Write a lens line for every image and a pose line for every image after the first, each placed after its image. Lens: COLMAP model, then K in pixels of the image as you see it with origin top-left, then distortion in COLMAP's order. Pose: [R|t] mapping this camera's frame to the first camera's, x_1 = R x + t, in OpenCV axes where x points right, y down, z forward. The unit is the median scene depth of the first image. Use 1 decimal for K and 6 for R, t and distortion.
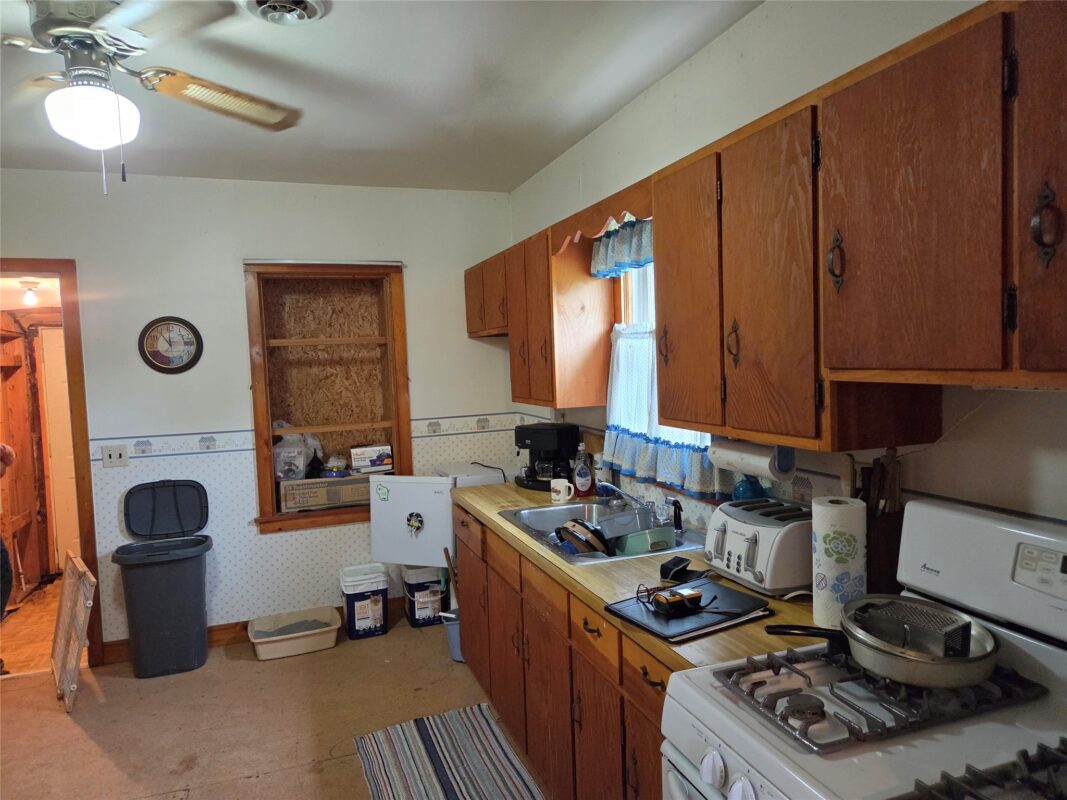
lens RADIAL K [[717.6, 0, 528.4], [0, 717.6, 392.0], [0, 0, 1]] dist [0.007704, -0.006518]
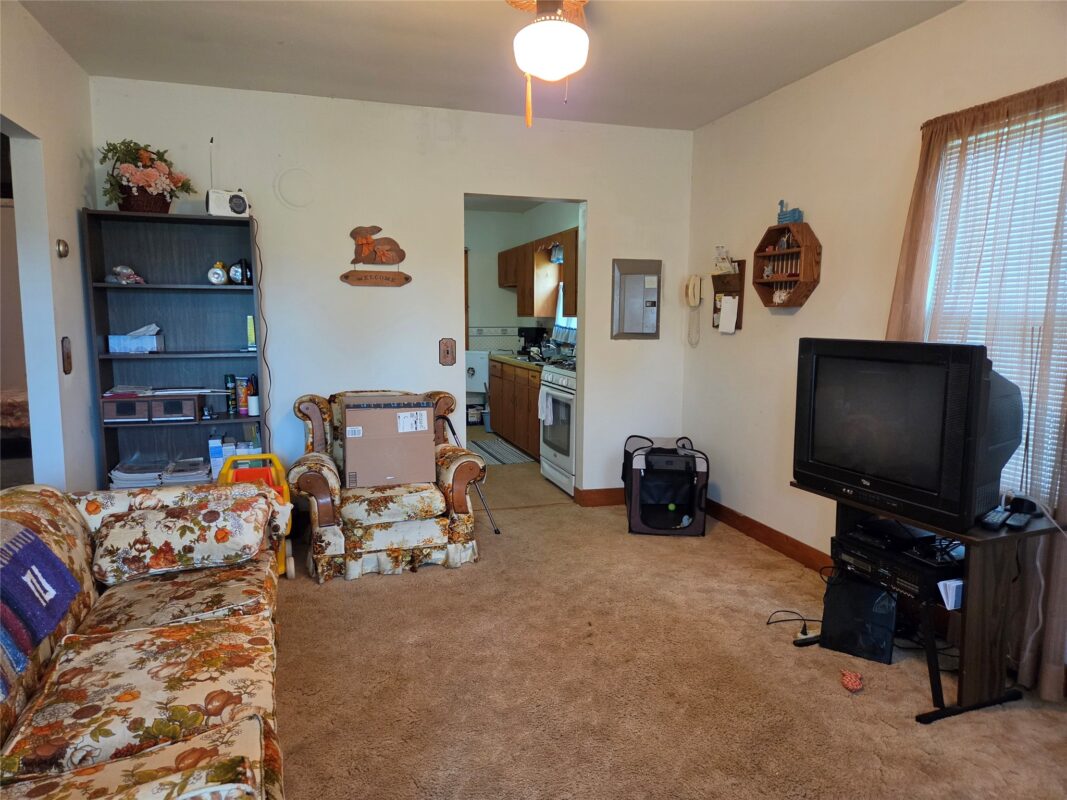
lens RADIAL K [[717.6, 0, 534.6], [0, 717.6, 400.3], [0, 0, 1]] dist [0.007704, -0.006518]
pose [[0.998815, 0.041731, -0.025055, 0.065573], [-0.039956, 0.996914, 0.067572, 0.081323], [0.027797, -0.066491, 0.997400, -0.833827]]
